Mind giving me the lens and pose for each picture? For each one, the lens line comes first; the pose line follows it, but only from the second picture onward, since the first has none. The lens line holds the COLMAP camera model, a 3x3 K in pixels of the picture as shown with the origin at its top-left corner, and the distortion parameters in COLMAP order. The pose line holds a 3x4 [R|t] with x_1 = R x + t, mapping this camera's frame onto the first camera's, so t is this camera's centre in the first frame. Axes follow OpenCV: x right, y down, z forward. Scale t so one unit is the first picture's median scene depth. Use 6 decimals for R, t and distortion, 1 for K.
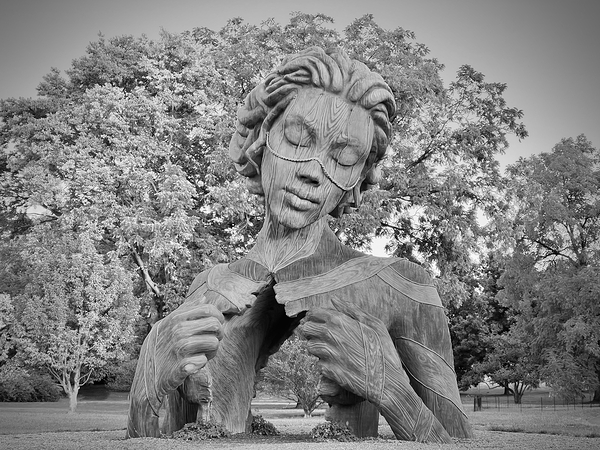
lens RADIAL K [[1337.8, 0, 301.2], [0, 1337.8, 227.6], [0, 0, 1]] dist [0.105260, 0.000000]
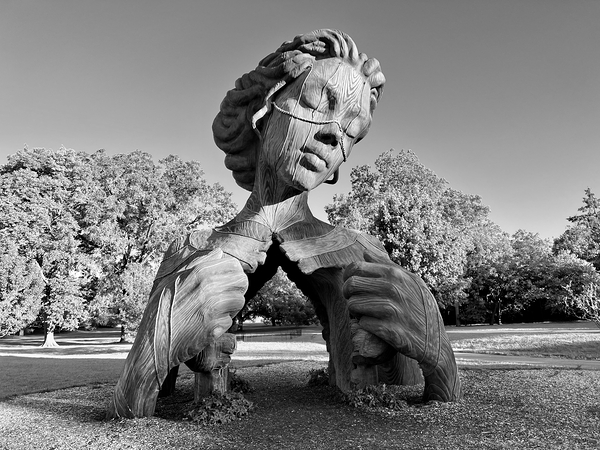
lens RADIAL K [[449.5, 0, 300.3], [0, 449.5, 223.1], [0, 0, 1]] dist [0.044144, -0.032578]
pose [[0.906036, 0.067109, 0.417846, -0.153573], [-0.024422, 0.993993, -0.106686, 0.064406], [-0.422496, 0.086457, 0.902232, 0.697126]]
